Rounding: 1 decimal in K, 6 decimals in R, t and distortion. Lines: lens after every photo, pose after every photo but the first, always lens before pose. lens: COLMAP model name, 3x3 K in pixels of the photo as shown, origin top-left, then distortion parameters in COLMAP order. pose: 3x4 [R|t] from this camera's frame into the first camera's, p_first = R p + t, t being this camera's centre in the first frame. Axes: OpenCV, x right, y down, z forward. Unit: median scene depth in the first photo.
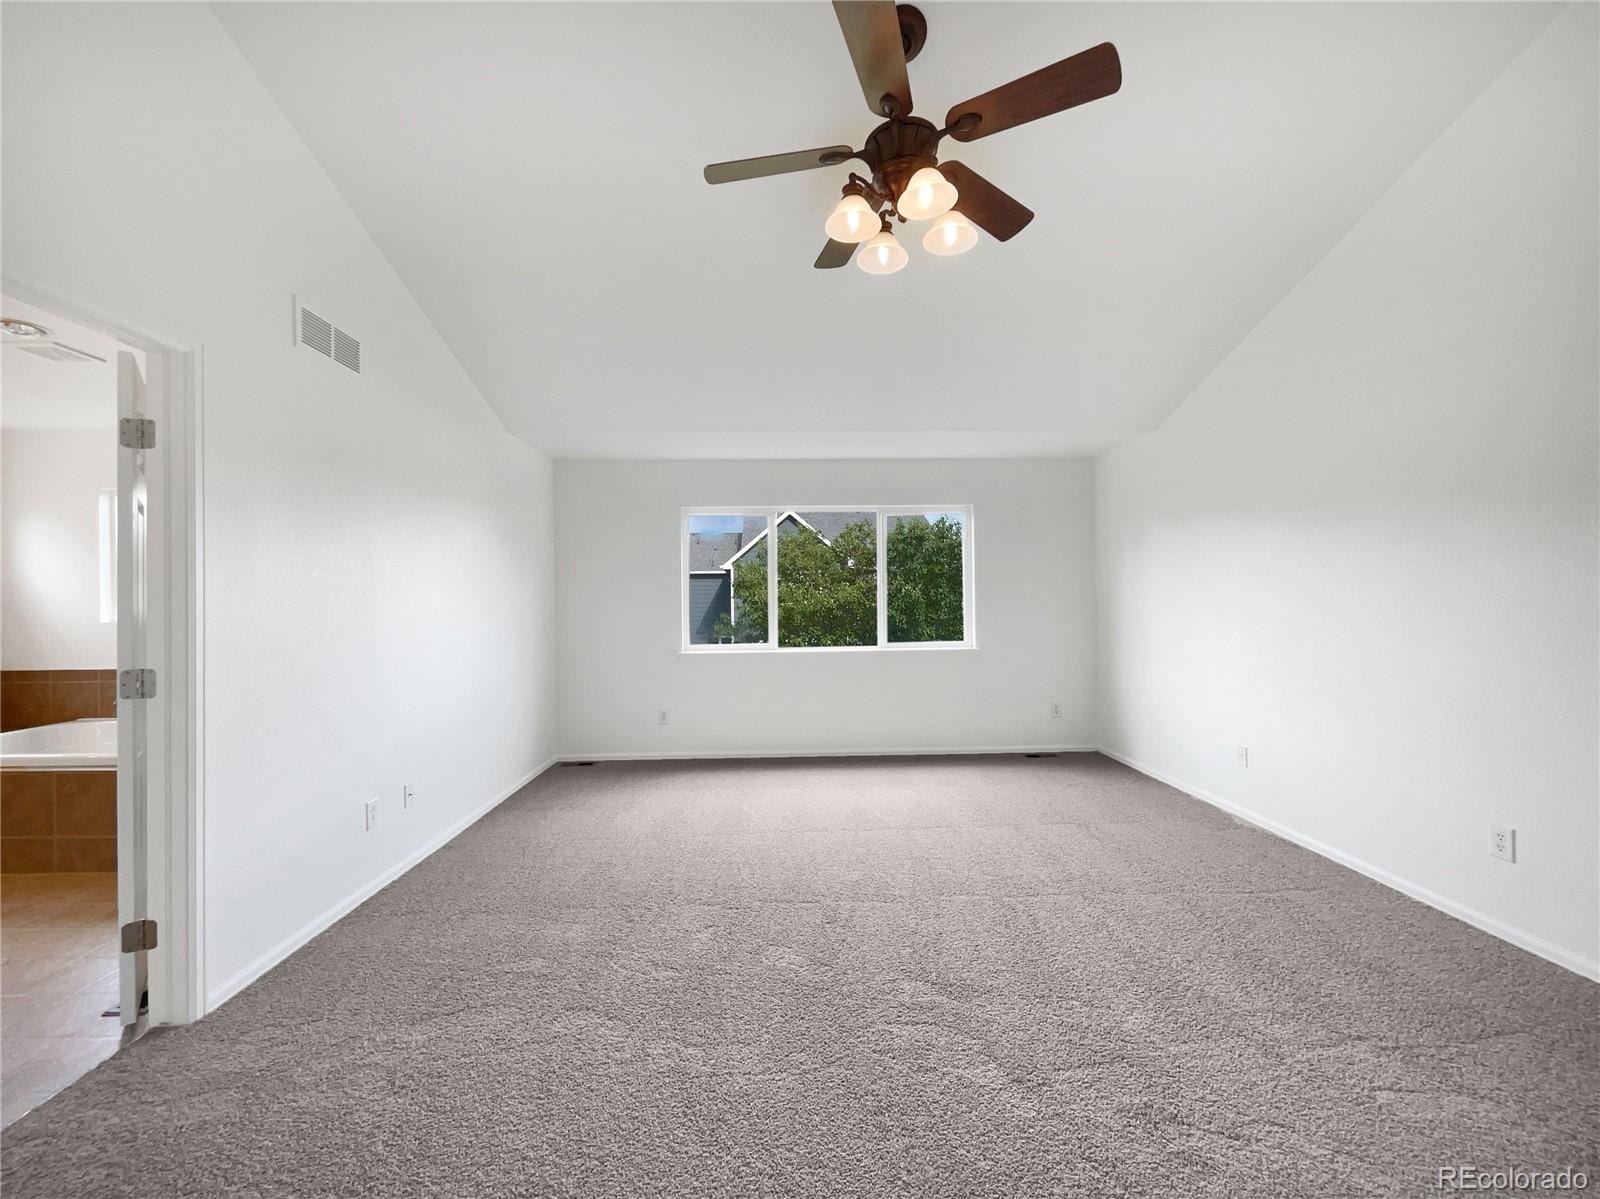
lens RADIAL K [[650.3, 0, 800.0], [0, 650.3, 599.5], [0, 0, 1]] dist [0.000352, 0.000200]
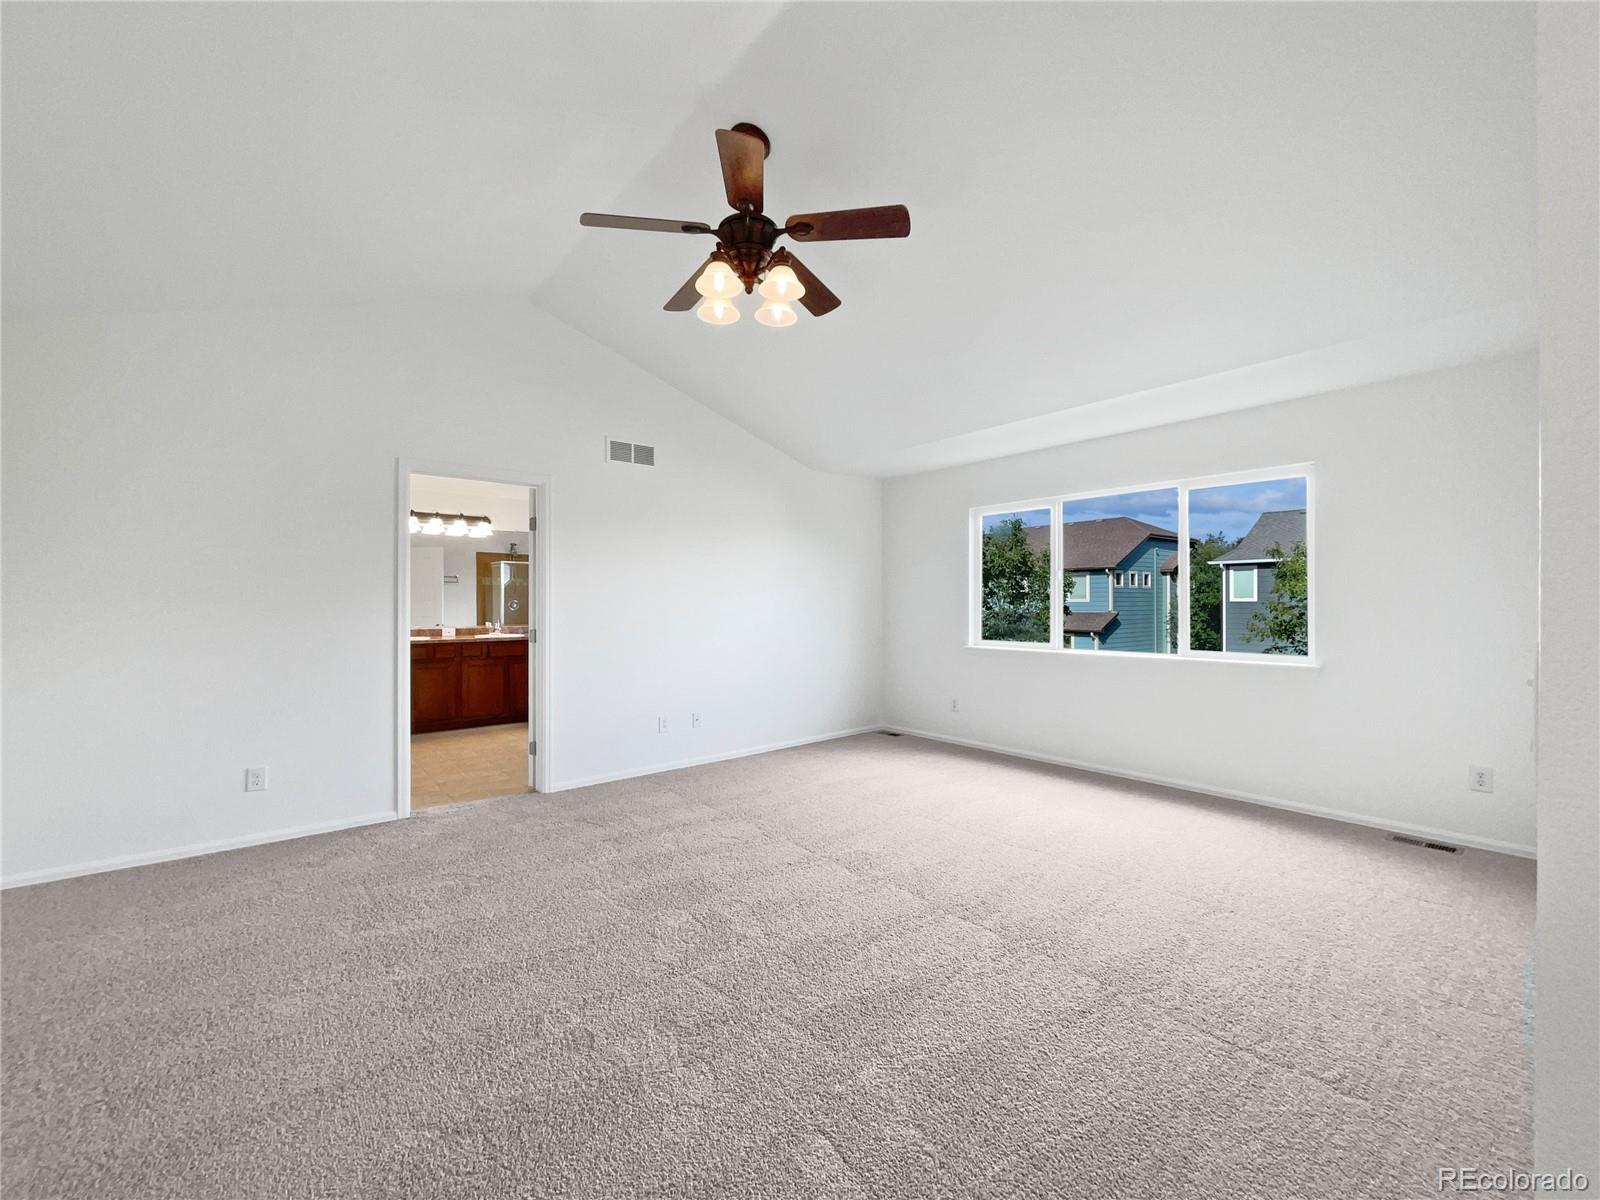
lens RADIAL K [[640.7, 0, 800.0], [0, 640.7, 600.0], [0, 0, 1]] dist [0.000052, -0.000044]
pose [[0.612854, -0.000361, -0.790196, 0.713601], [0.002655, 0.999995, 0.001602, 0.005092], [0.790192, -0.003079, 0.612852, 0.211614]]
